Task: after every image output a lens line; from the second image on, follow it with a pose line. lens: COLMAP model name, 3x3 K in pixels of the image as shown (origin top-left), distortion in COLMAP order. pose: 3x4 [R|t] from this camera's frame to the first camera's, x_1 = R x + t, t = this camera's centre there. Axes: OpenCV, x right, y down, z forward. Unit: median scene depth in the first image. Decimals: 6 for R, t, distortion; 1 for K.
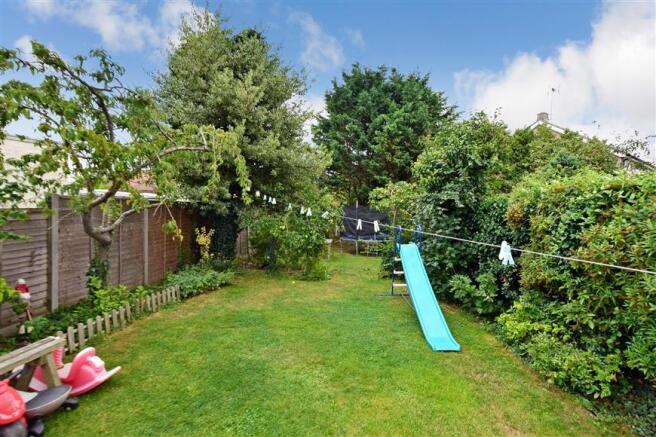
lens RADIAL K [[289.2, 0, 328.0], [0, 289.2, 218.5], [0, 0, 1]] dist [-0.030765, 0.000082]
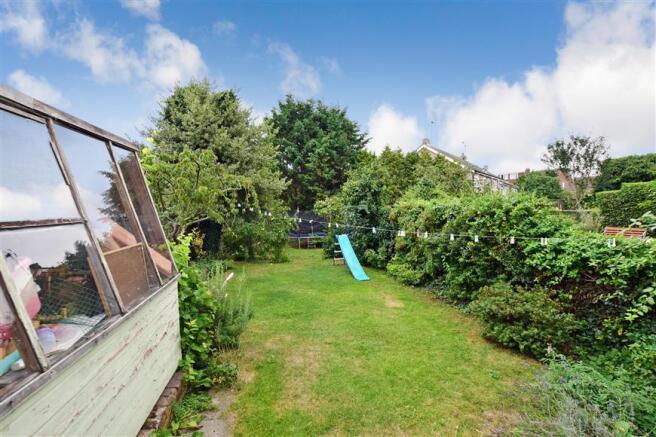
lens RADIAL K [[289.2, 0, 328.0], [0, 289.2, 218.5], [0, 0, 1]] dist [-0.030765, 0.000082]
pose [[0.963820, -0.039687, 0.263584, -0.191568], [0.040750, 0.999168, 0.001437, -0.012970], [-0.263421, 0.009356, 0.964635, -0.491865]]
